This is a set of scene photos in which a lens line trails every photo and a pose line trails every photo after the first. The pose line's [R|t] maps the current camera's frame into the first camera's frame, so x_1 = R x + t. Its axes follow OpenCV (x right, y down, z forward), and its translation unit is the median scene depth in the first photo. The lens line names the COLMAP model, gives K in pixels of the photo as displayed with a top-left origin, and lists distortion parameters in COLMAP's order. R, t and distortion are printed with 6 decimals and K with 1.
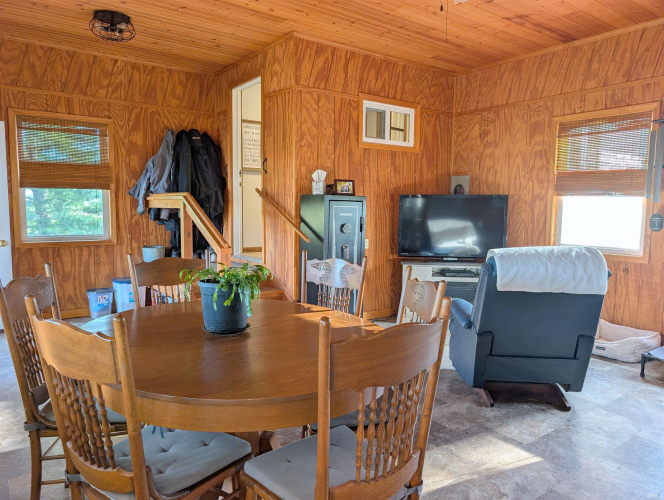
lens RADIAL K [[479.0, 0, 332.0], [0, 479.0, 250.0], [0, 0, 1]] dist [-0.004155, -0.003409]
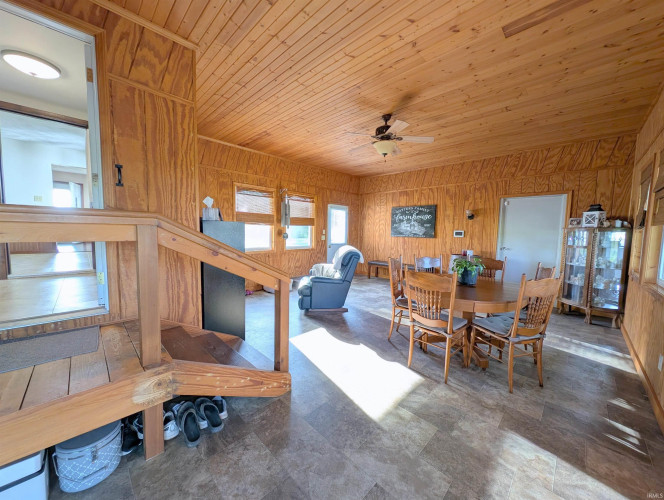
lens RADIAL K [[251.3, 0, 332.0], [0, 251.3, 250.0], [0, 0, 1]] dist [-0.000015, -0.000037]
pose [[-0.146515, -0.089470, 0.985154, -0.601460], [0.060322, 0.993240, 0.099175, -0.088270], [-0.987368, 0.073957, -0.140128, 0.789547]]
